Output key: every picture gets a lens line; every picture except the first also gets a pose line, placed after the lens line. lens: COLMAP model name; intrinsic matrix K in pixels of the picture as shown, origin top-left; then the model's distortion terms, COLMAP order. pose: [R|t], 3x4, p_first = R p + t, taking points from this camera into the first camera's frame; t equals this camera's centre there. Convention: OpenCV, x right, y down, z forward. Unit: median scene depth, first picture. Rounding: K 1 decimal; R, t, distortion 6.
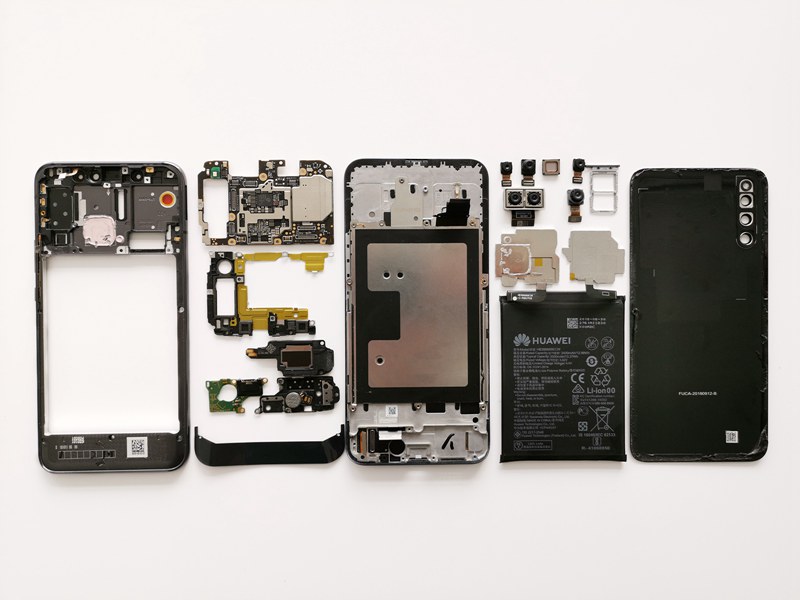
lens RADIAL K [[628.5, 0, 400.8], [0, 628.5, 304.8], [0, 0, 1]] dist [-0.003886, -0.021696]
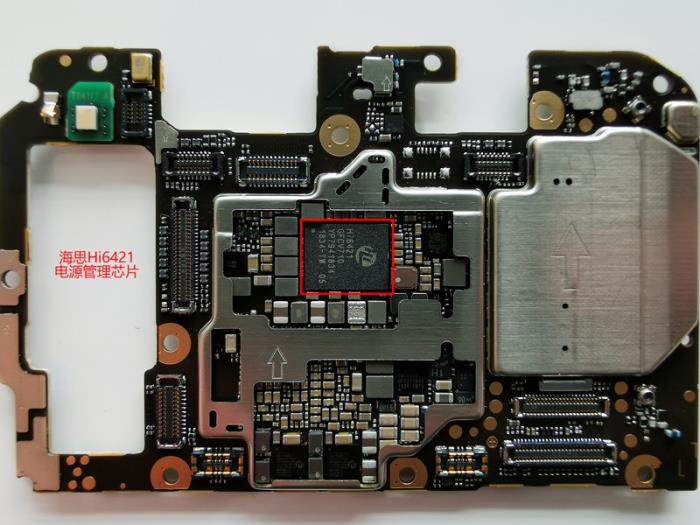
lens RADIAL K [[598.0, 0, 348.3], [0, 598.0, 261.3], [0, 0, 1]] dist [-0.018770, -0.004135]
pose [[0.998910, 0.016465, -0.043684, -0.209426], [-0.017277, 0.999683, -0.018290, -0.163253], [0.043369, 0.019025, 0.998878, 0.826001]]
